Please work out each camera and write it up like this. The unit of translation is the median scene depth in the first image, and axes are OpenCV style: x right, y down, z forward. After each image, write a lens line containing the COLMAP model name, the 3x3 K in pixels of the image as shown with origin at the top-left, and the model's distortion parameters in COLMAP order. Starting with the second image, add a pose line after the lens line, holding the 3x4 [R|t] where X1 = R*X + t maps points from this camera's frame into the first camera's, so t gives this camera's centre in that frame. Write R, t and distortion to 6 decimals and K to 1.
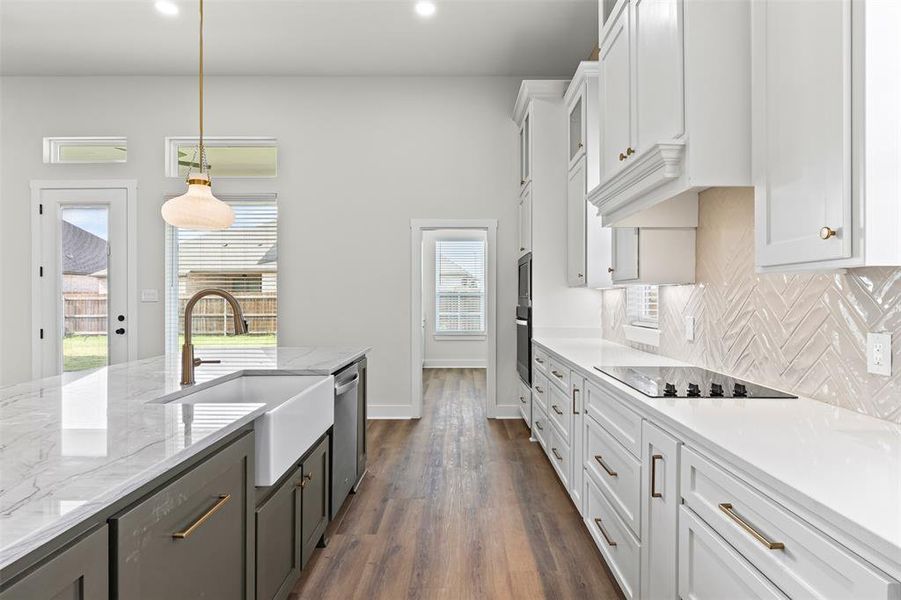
lens RADIAL K [[488.6, 0, 457.6], [0, 488.6, 301.8], [0, 0, 1]] dist [-0.001106, -0.000980]
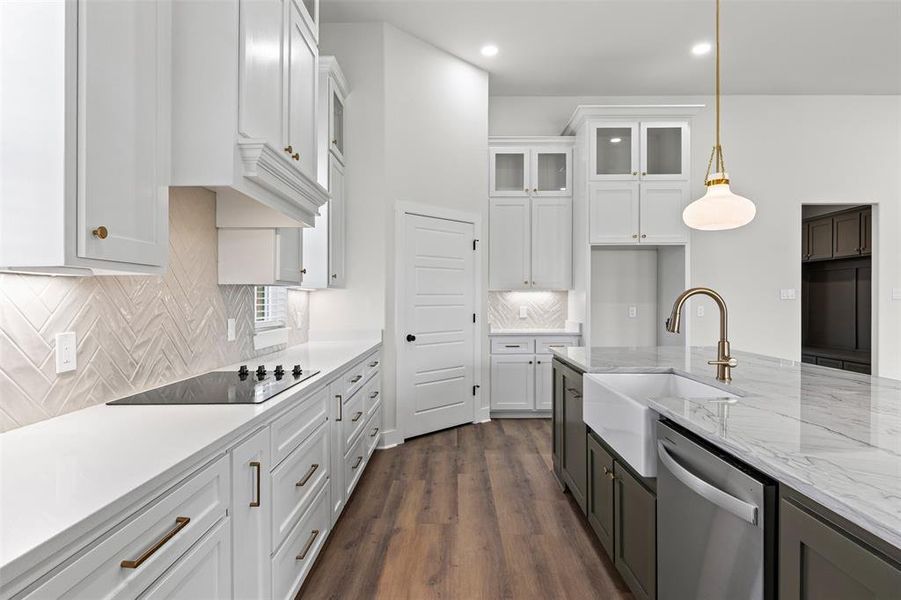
lens RADIAL K [[503.8, 0, 453.9], [0, 503.8, 294.1], [0, 0, 1]] dist [0.002974, 0.000568]
pose [[-0.999992, 0.000094, 0.003886, 0.010587], [0.000100, 0.999999, 0.001657, -0.013860], [-0.003886, 0.001657, -0.999991, 1.521809]]
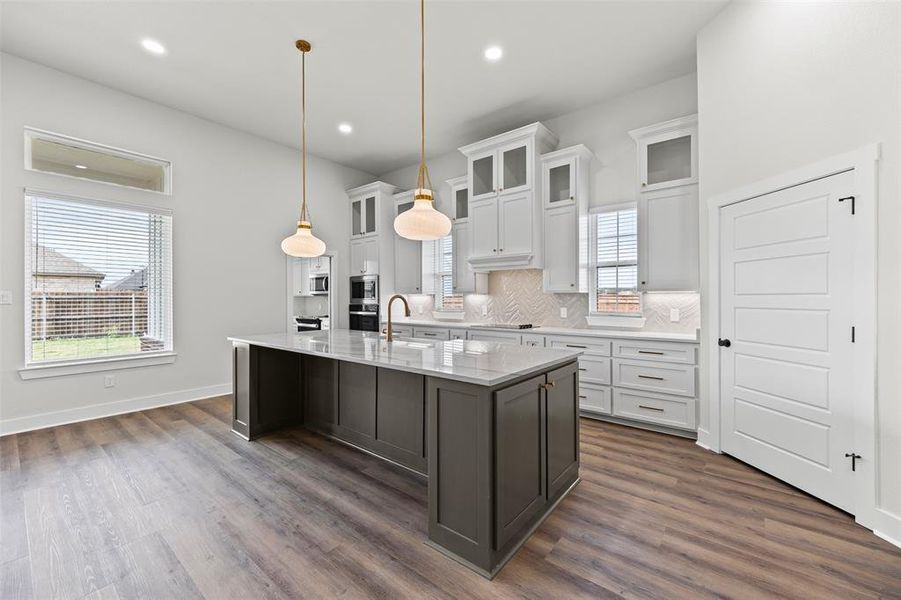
lens RADIAL K [[357.3, 0, 452.7], [0, 357.3, 301.6], [0, 0, 1]] dist [0.001526, -0.000821]
pose [[0.624984, -0.007828, 0.780598, -1.131503], [0.008036, 0.999961, 0.003594, -0.003570], [-0.780596, 0.004027, 0.625023, -0.096534]]
